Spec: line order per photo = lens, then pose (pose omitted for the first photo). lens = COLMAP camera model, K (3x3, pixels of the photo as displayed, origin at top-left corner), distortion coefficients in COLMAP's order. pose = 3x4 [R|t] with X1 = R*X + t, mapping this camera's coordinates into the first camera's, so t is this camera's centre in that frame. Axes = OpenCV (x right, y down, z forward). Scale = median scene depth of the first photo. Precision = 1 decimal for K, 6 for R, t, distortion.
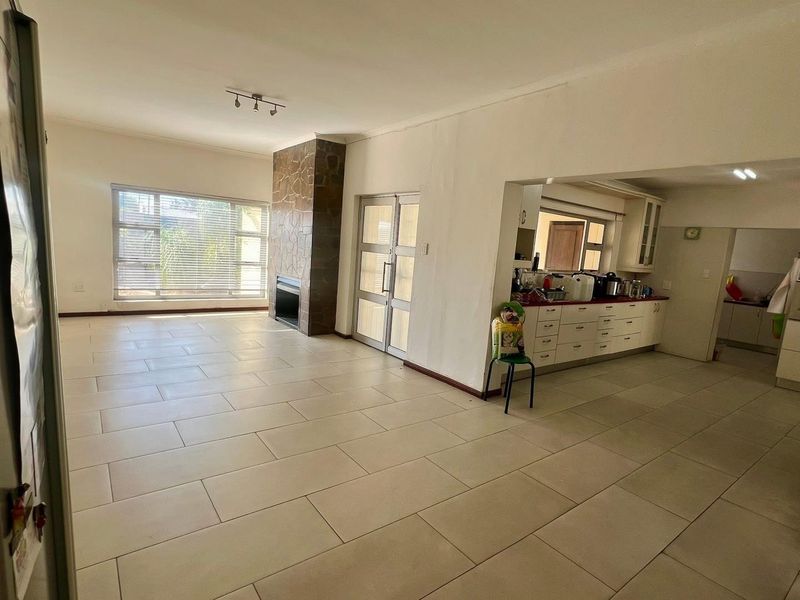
lens RADIAL K [[419.1, 0, 400.0], [0, 419.1, 300.0], [0, 0, 1]] dist [-0.002800, -0.000326]
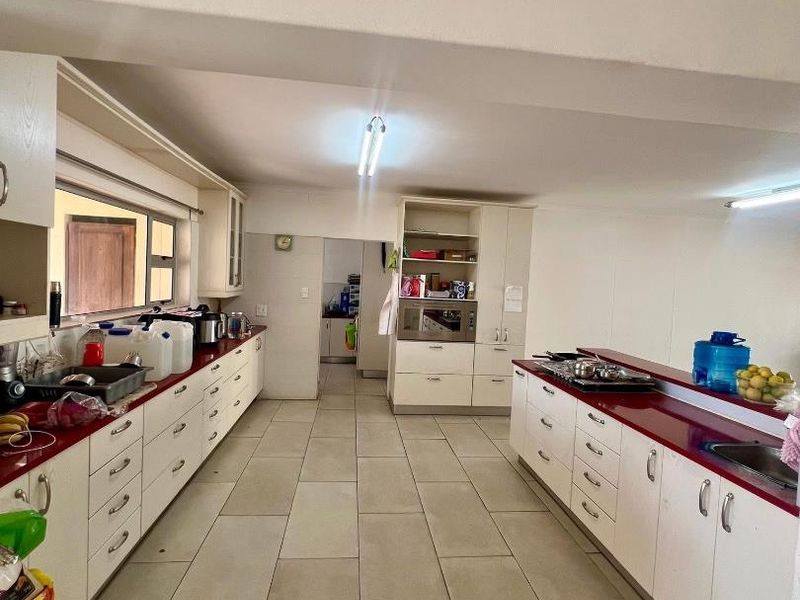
lens RADIAL K [[428.1, 0, 400.0], [0, 428.1, 300.0], [0, 0, 1]] dist [-0.006776, -0.000893]
pose [[0.518907, -0.093195, 0.849735, 0.118724], [0.106545, 0.993339, 0.043881, -0.064613], [-0.848165, 0.067765, 0.525380, 0.401175]]
